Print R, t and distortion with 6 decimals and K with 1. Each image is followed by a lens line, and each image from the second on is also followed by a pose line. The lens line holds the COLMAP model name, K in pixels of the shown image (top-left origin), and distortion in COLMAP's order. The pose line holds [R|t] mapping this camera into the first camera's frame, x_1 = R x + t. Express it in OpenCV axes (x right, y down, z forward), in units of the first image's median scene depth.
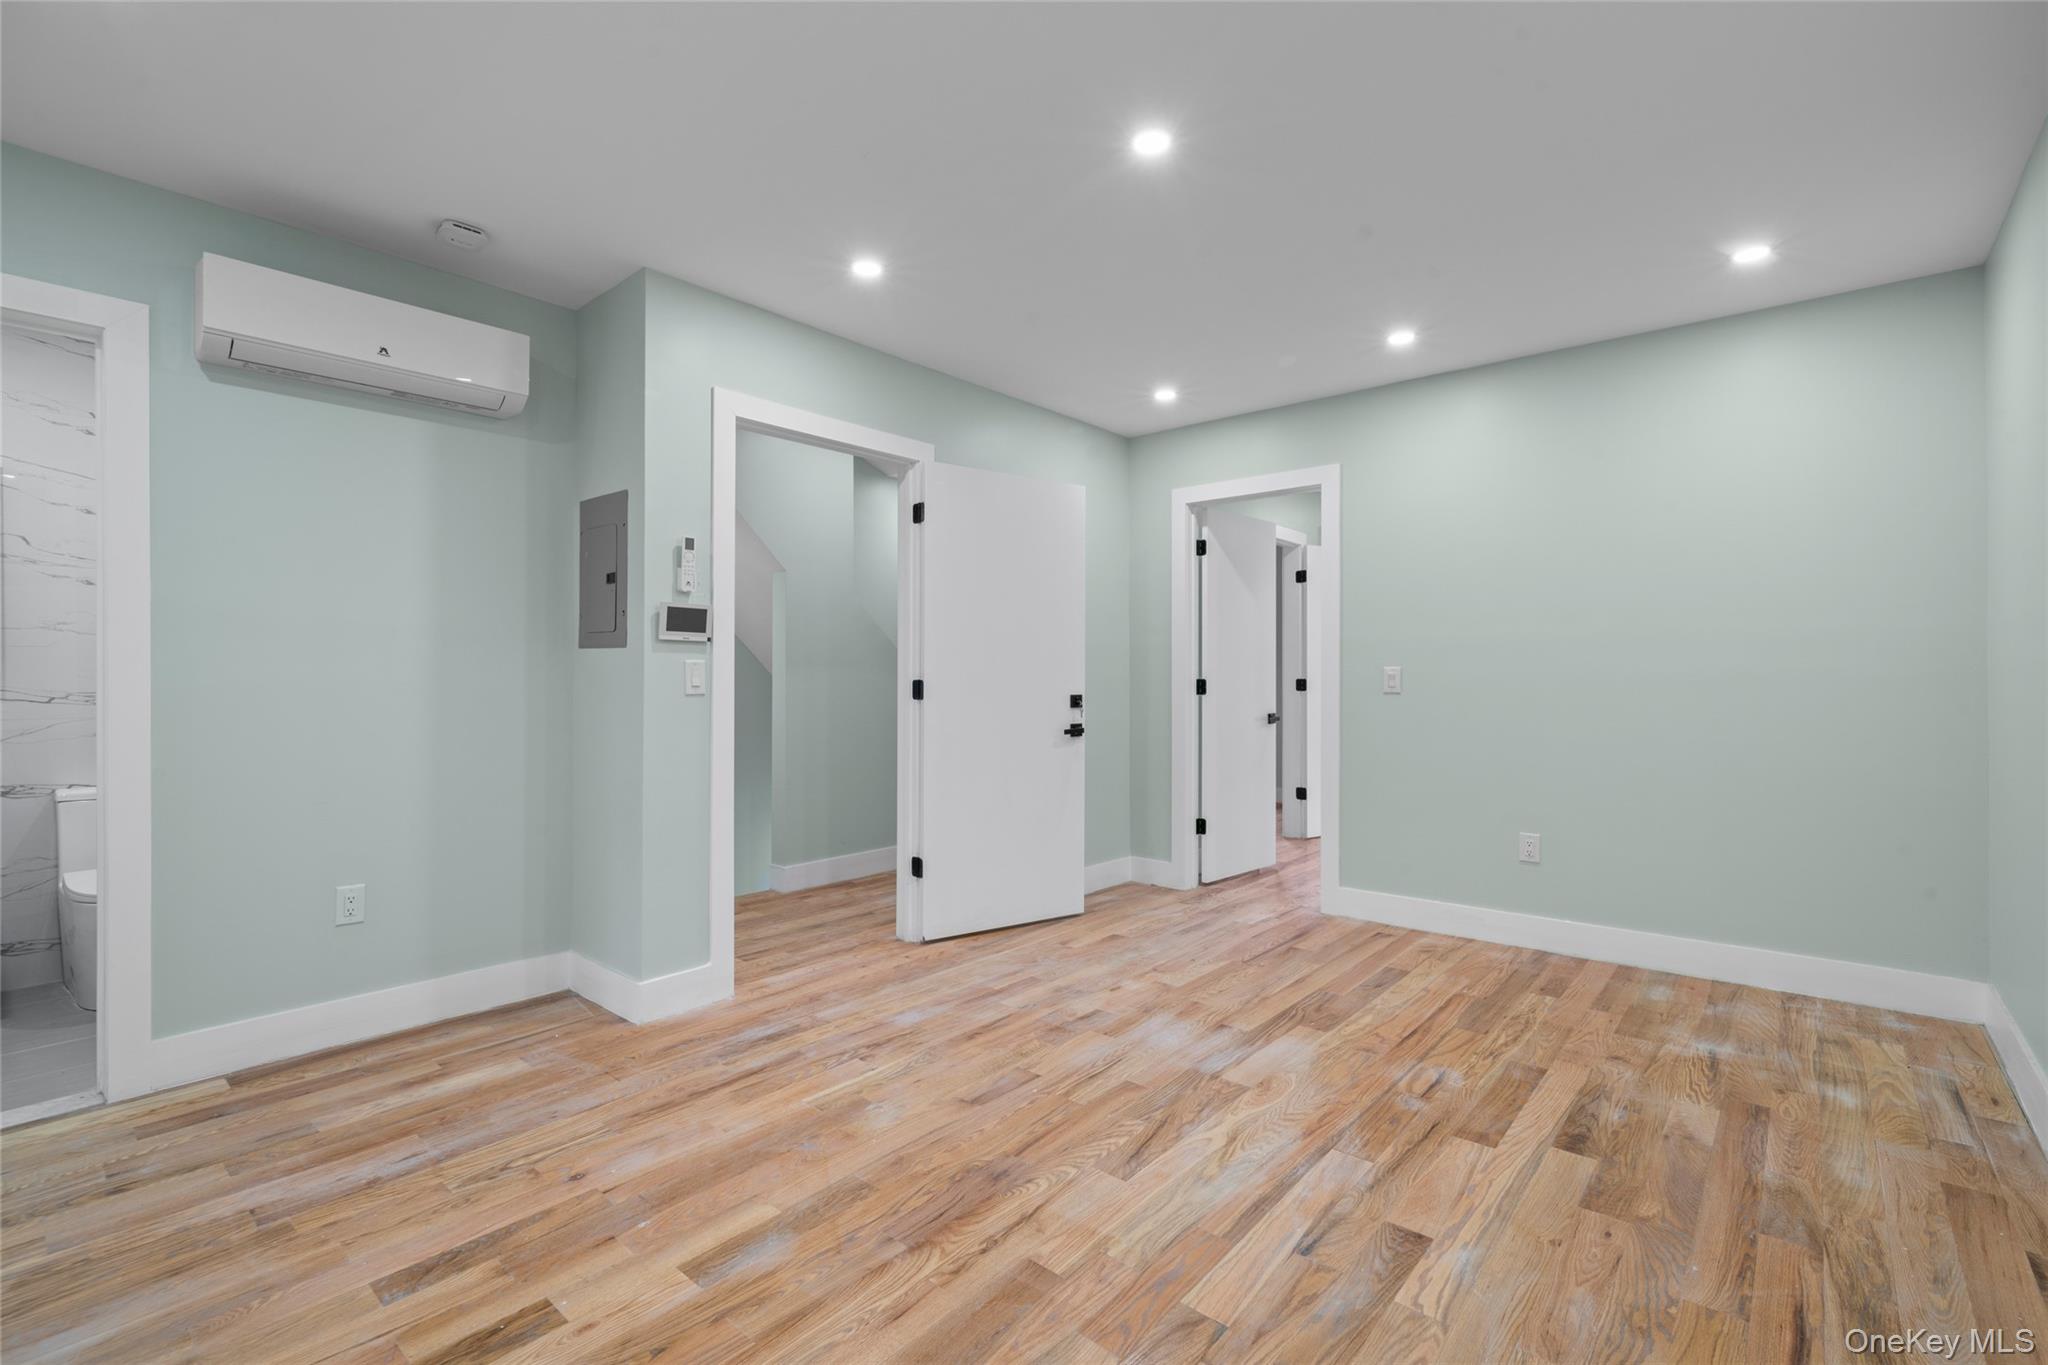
lens RADIAL K [[909.2, 0, 1024.8], [0, 909.2, 671.0], [0, 0, 1]] dist [0.000661, -0.000023]
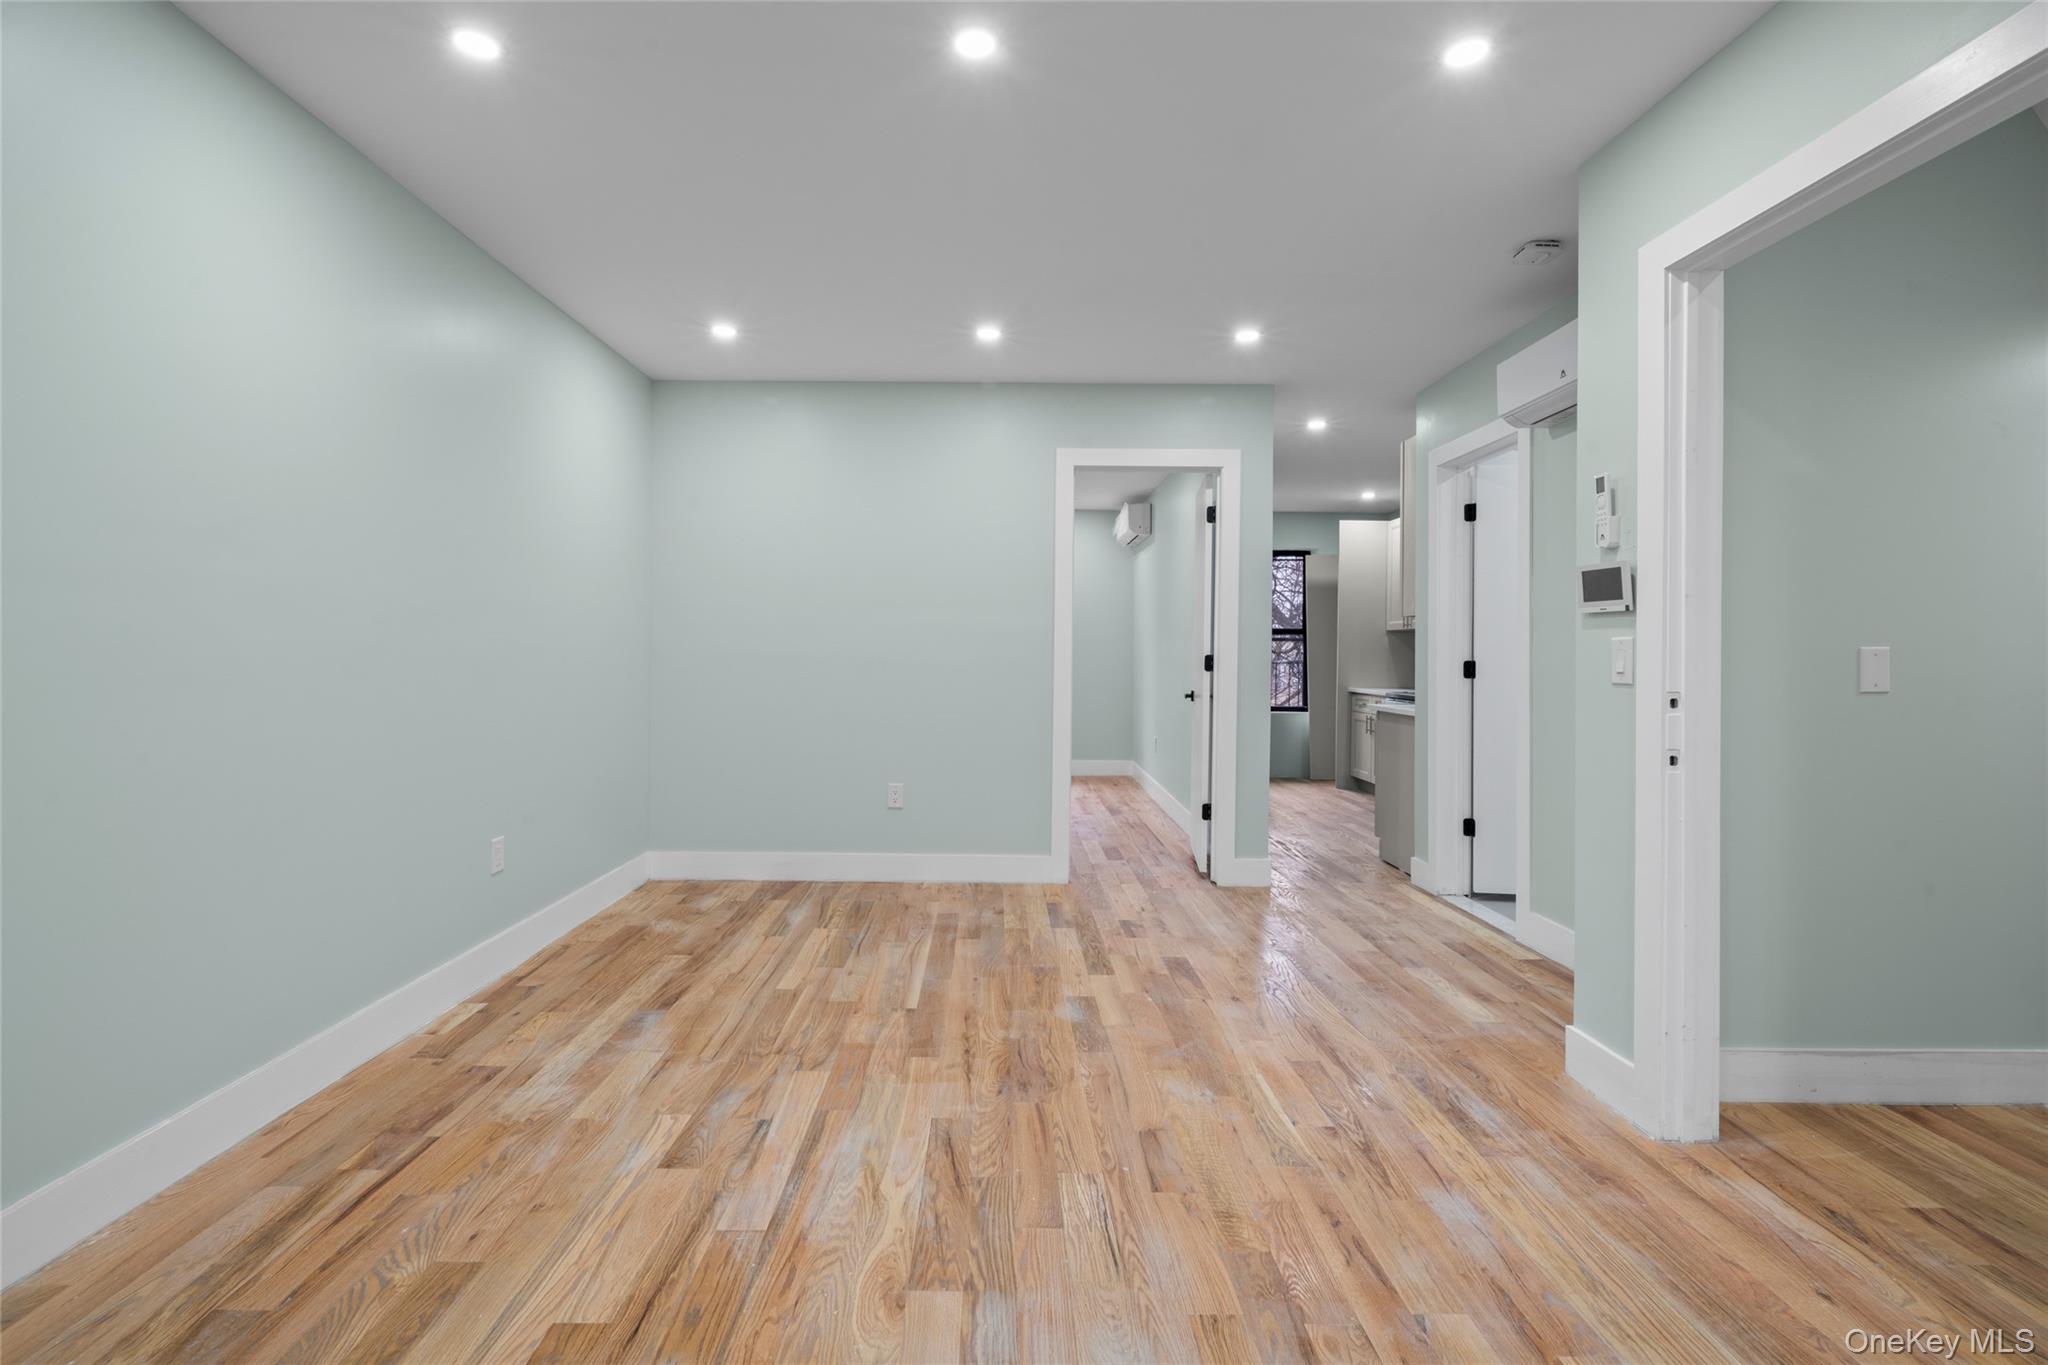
lens RADIAL K [[909.2, 0, 1024.8], [0, 909.2, 671.0], [0, 0, 1]] dist [0.000661, -0.000023]
pose [[-0.738114, 0.005605, -0.674653, 0.744398], [-0.003534, 0.999920, 0.012174, 0.004847], [0.674667, 0.011370, -0.738034, 1.823492]]
